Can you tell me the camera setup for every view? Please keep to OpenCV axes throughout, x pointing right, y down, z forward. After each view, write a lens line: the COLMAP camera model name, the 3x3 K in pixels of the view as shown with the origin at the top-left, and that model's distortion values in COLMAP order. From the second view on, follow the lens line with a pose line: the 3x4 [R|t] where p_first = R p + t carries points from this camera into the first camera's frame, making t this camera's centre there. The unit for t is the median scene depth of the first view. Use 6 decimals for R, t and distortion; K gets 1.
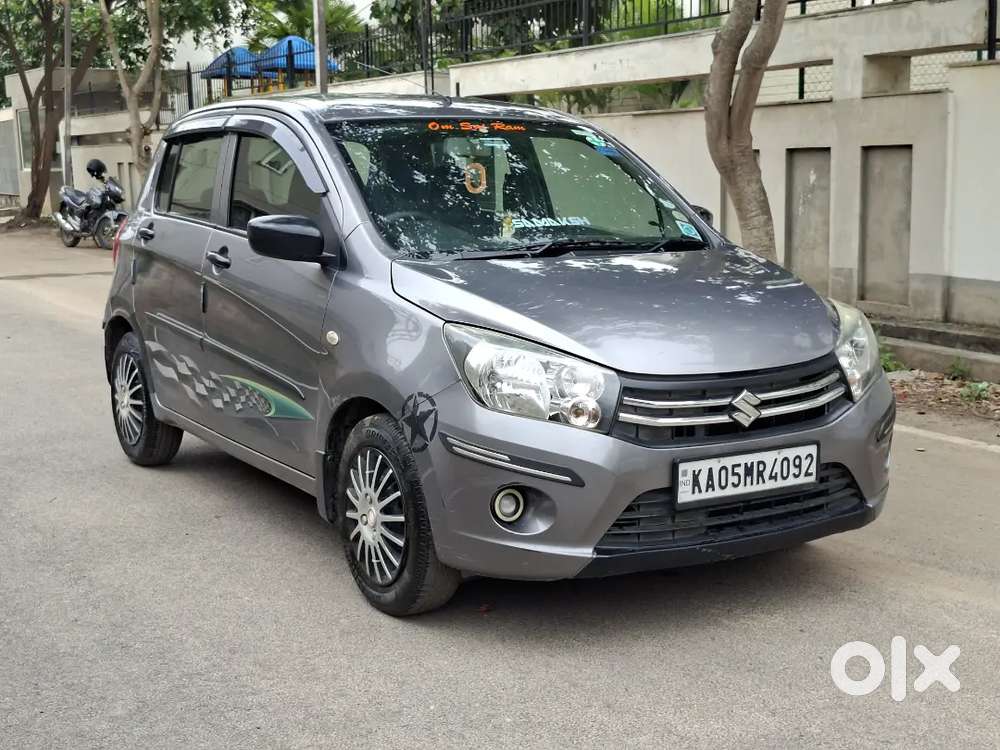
lens RADIAL K [[1423.0, 0, 500.0], [0, 1423.0, 375.0], [0, 0, 1]] dist [0.090735, -0.046999]
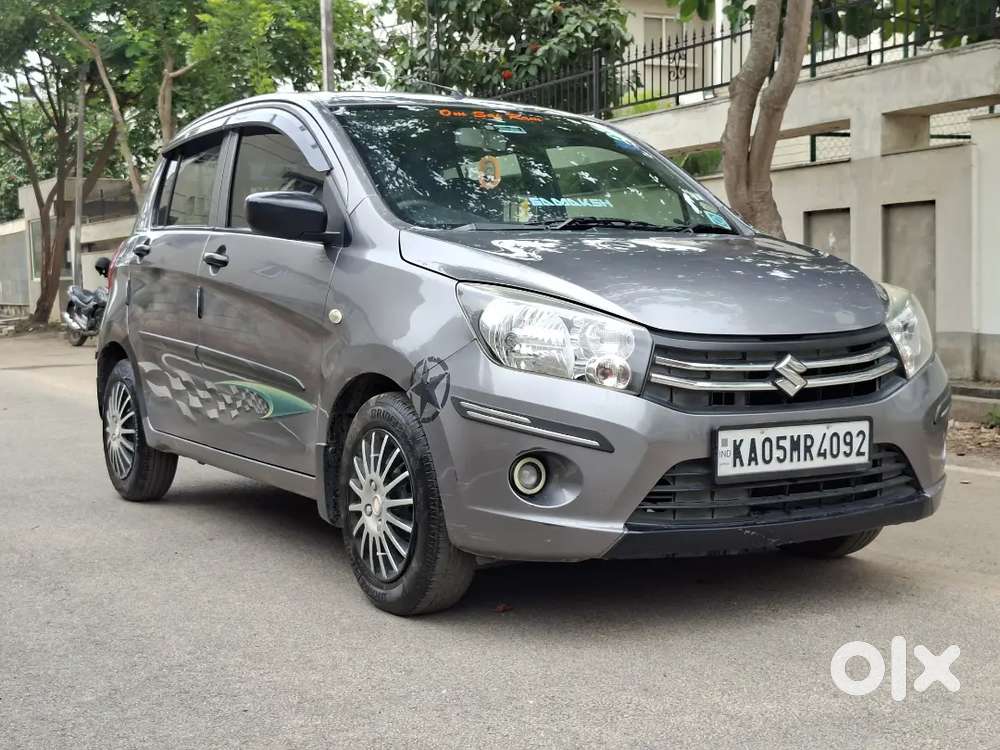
lens RADIAL K [[1419.7, 0, 495.4], [0, 1419.7, 373.2], [0, 0, 1]] dist [0.103627, -0.081500]
pose [[0.999963, -0.002369, -0.008324, -0.006983], [0.001625, 0.996089, -0.088341, 0.098462], [0.008501, 0.088324, 0.996055, 0.095206]]
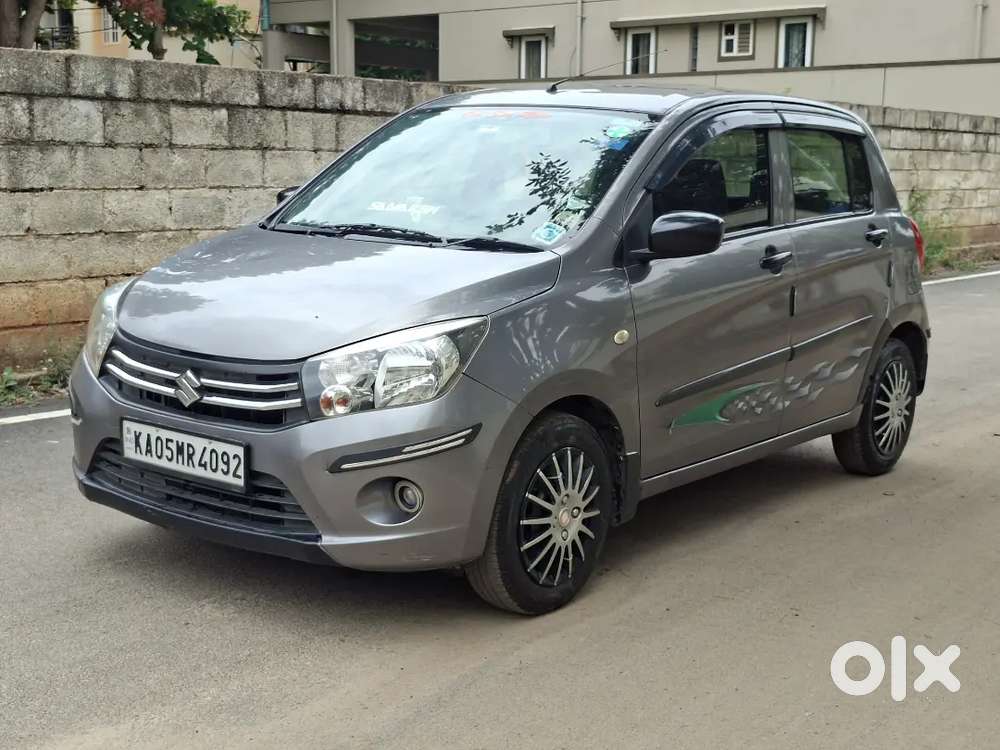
lens RADIAL K [[1421.3, 0, 503.8], [0, 1421.3, 362.6], [0, 0, 1]] dist [0.105211, -0.091190]
pose [[0.364877, 0.164583, -0.916394, 1.142460], [-0.172697, 0.979136, 0.107090, -0.137255], [0.914899, 0.119183, 0.385687, 0.789422]]
